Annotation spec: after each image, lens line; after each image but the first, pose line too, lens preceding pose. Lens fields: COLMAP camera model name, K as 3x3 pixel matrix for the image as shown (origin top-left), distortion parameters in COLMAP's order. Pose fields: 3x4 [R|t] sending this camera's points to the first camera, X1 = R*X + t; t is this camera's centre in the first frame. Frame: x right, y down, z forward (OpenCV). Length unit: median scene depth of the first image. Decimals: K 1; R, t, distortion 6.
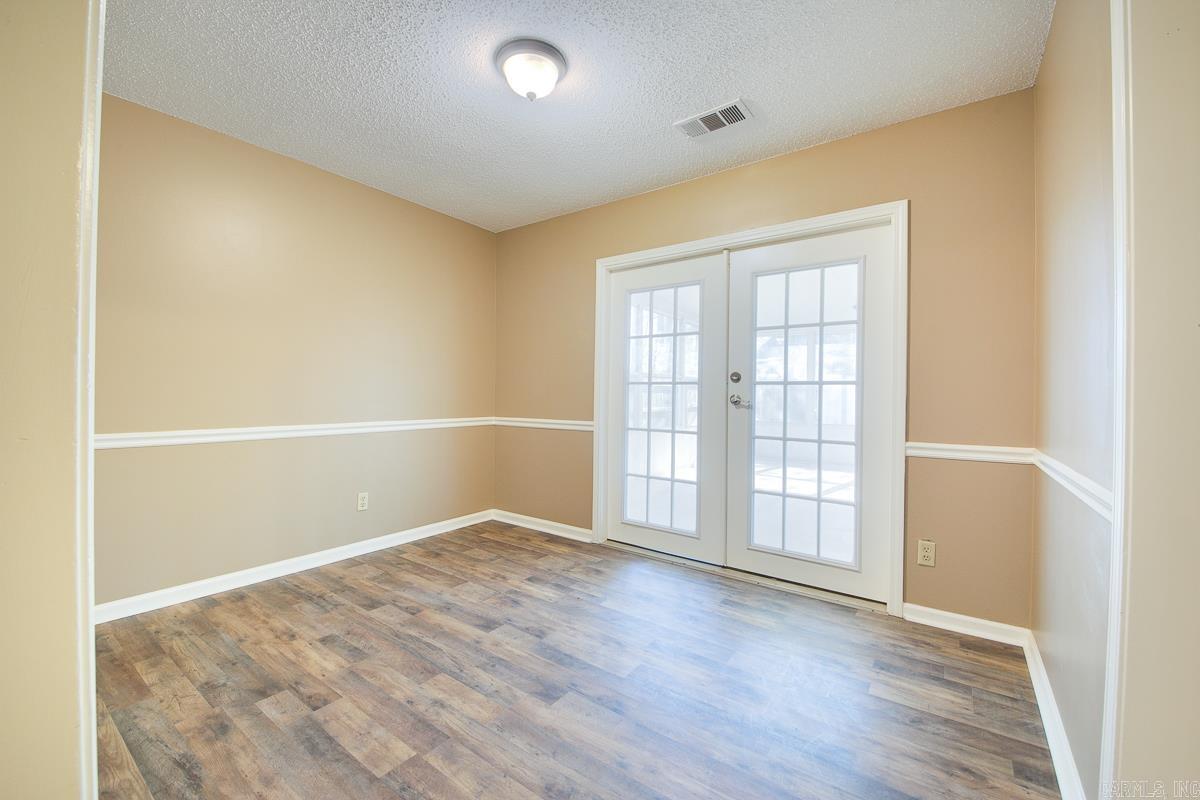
lens RADIAL K [[470.7, 0, 600.3], [0, 470.7, 394.5], [0, 0, 1]] dist [0.018639, -0.017299]
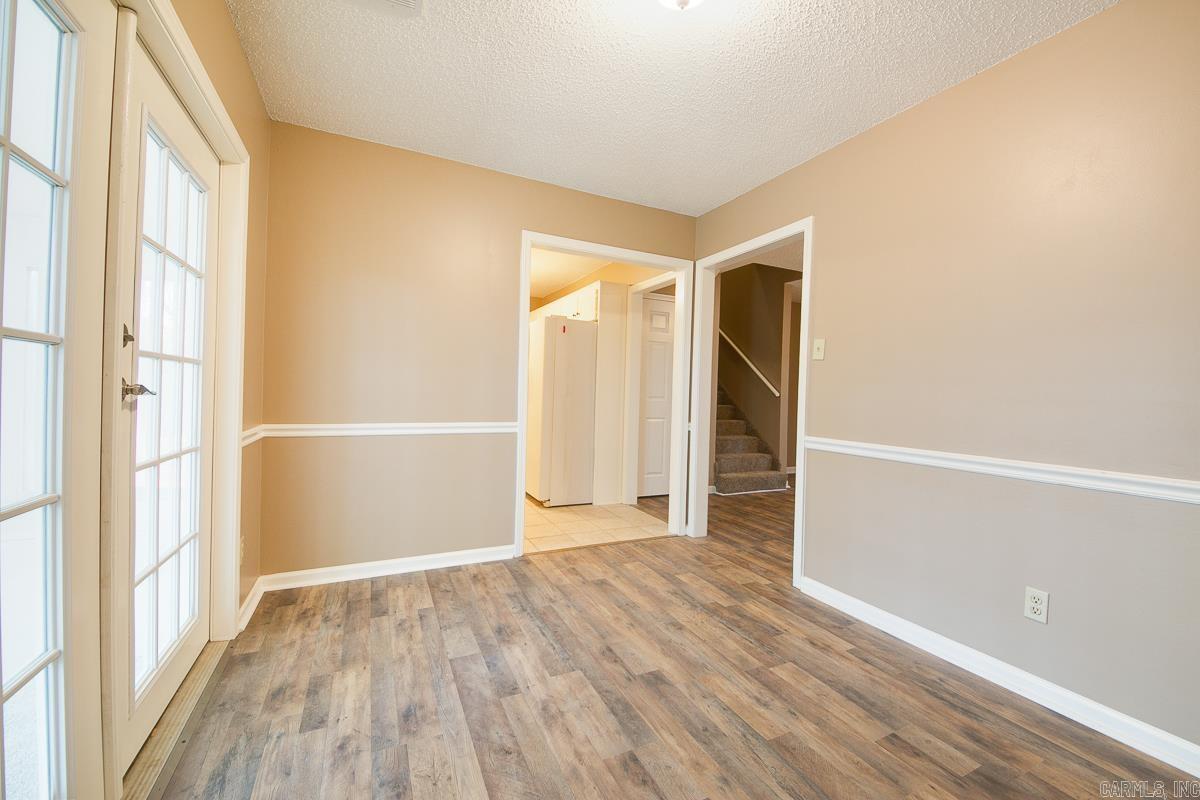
lens RADIAL K [[470.7, 0, 600.3], [0, 470.7, 394.5], [0, 0, 1]] dist [0.018639, -0.017299]
pose [[-0.878235, -0.039080, 0.476630, -0.474725], [-0.039924, 0.999168, 0.008360, -0.003913], [-0.476560, -0.011688, -0.879064, 1.982416]]
